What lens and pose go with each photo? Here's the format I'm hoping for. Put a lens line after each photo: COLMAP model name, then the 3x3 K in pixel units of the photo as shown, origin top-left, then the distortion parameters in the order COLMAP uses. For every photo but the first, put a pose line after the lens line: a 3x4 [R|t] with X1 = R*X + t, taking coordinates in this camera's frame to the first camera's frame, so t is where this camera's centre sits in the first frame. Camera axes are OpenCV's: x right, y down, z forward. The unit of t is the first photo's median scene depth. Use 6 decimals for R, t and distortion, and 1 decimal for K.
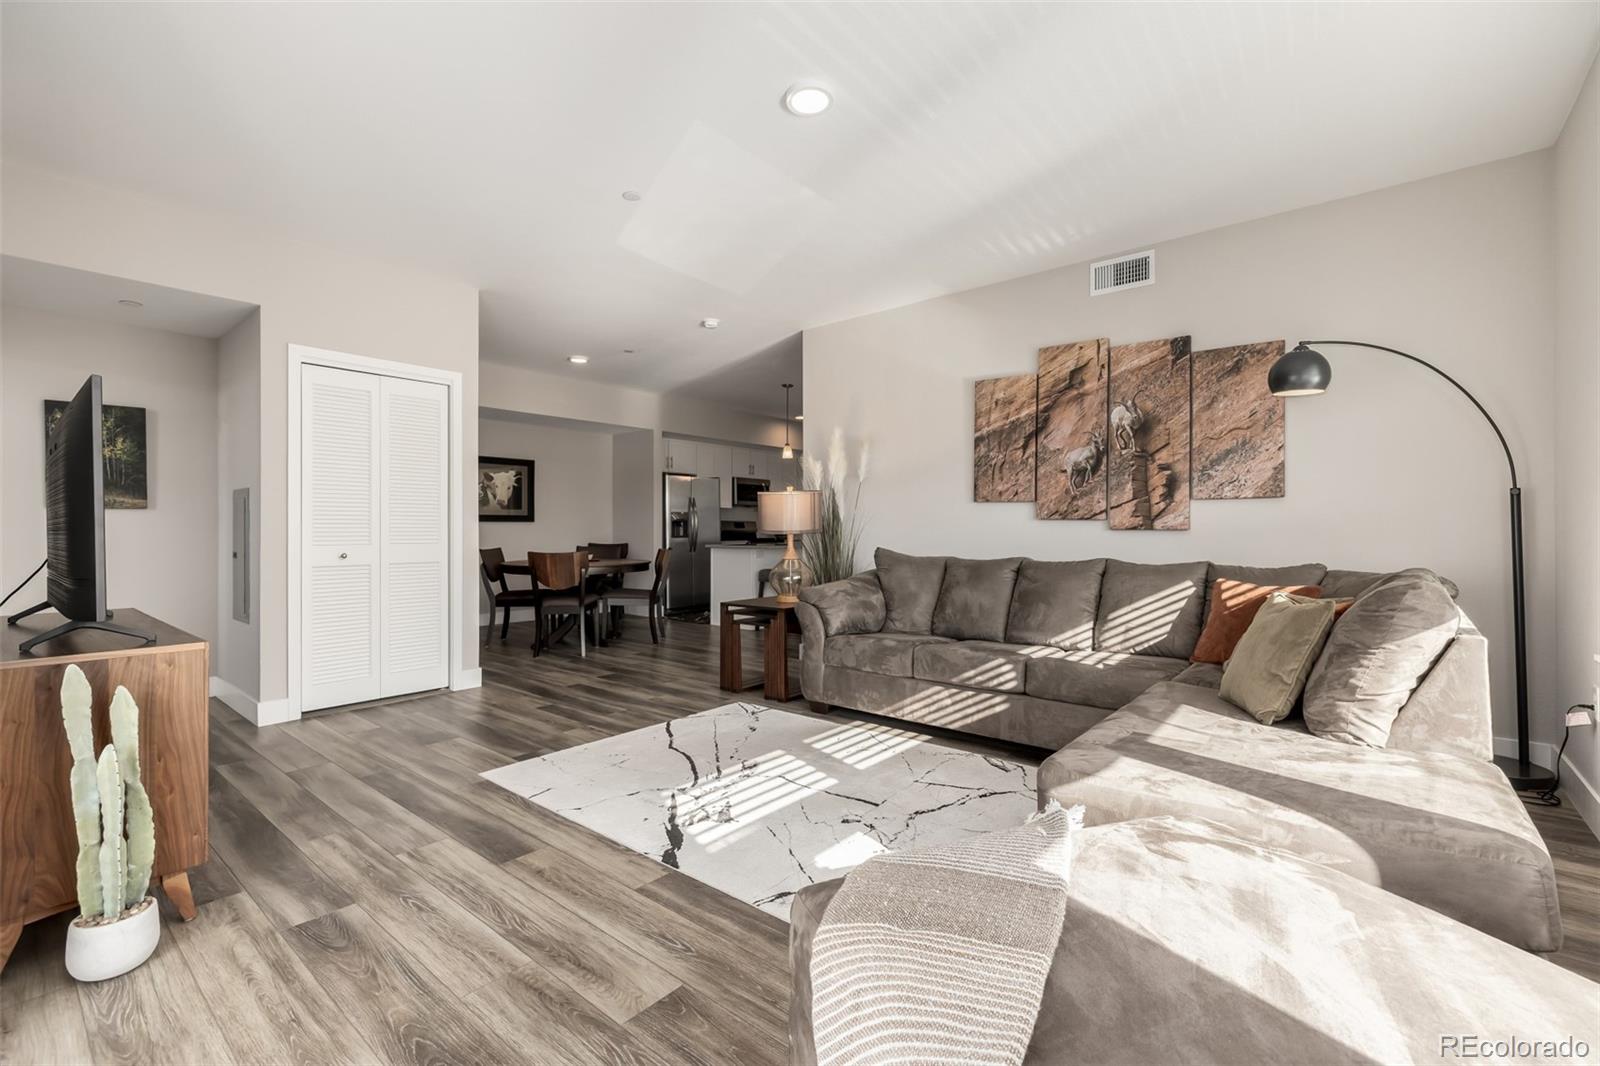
lens RADIAL K [[682.2, 0, 811.9], [0, 682.2, 532.0], [0, 0, 1]] dist [0.001677, 0.000015]
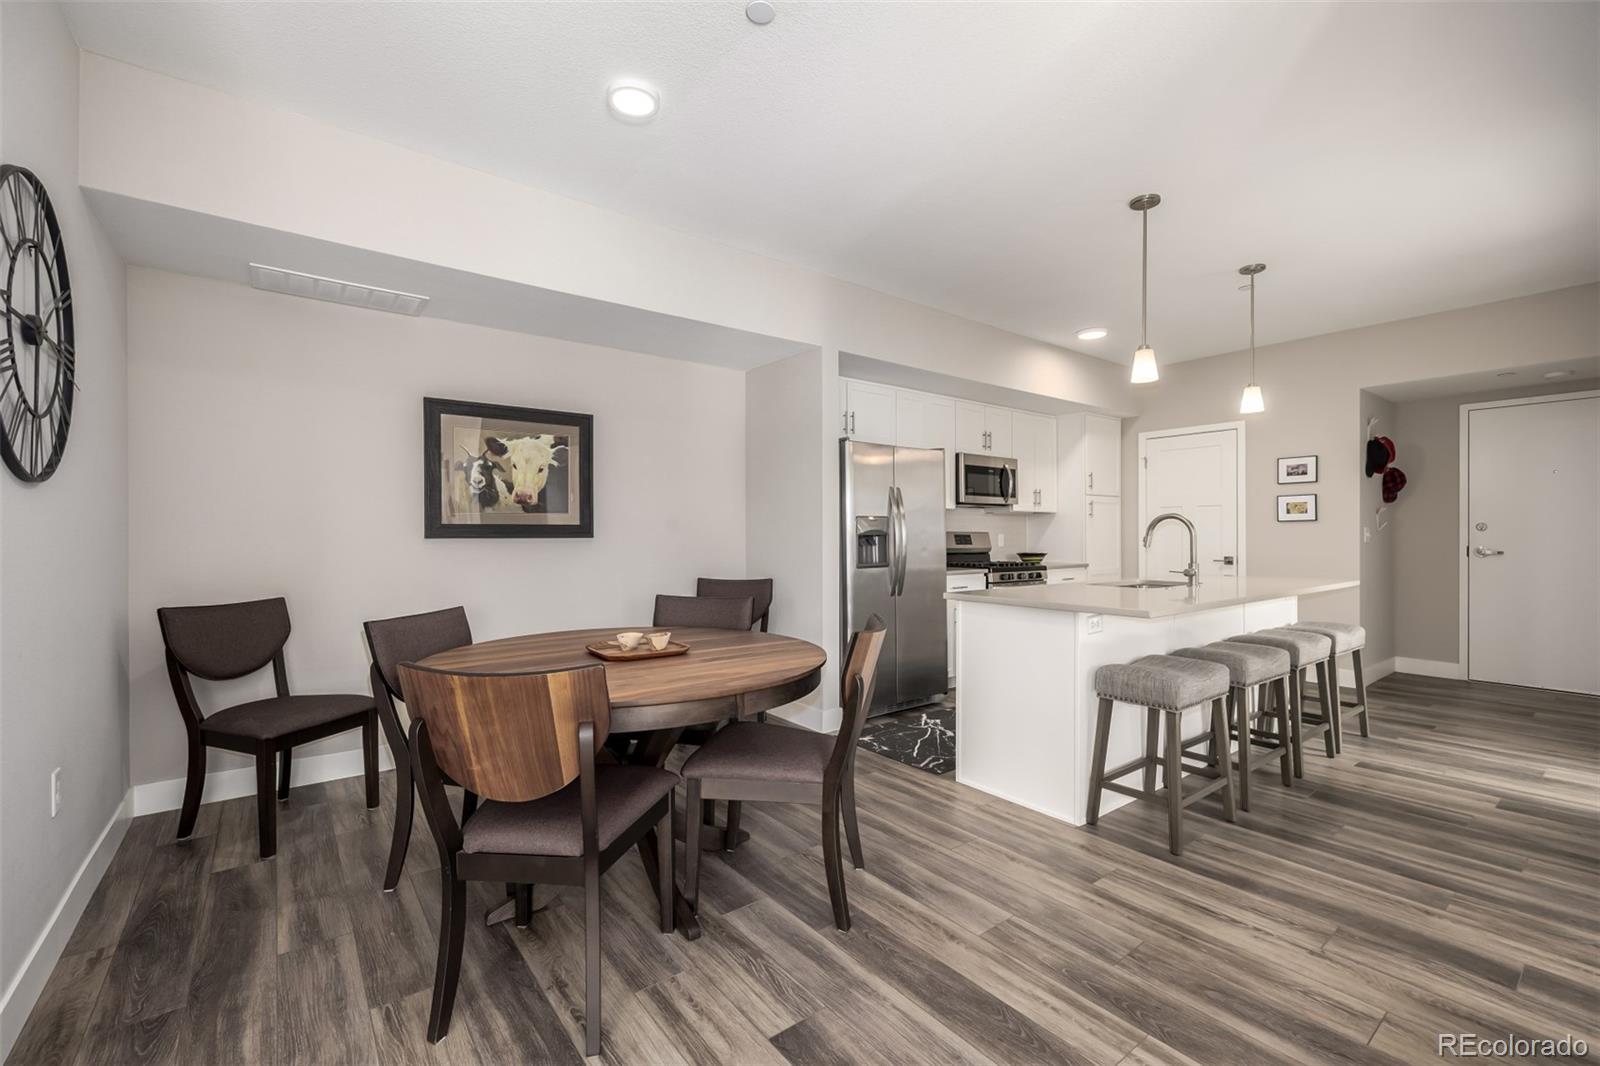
lens RADIAL K [[682.2, 0, 801.5], [0, 682.2, 535.2], [0, 0, 1]] dist [0.001677, 0.000015]
pose [[0.971582, 0.002115, -0.236694, -0.127522], [-0.002525, 0.999996, -0.001431, -0.014850], [0.236690, 0.001988, 0.971583, 0.507989]]
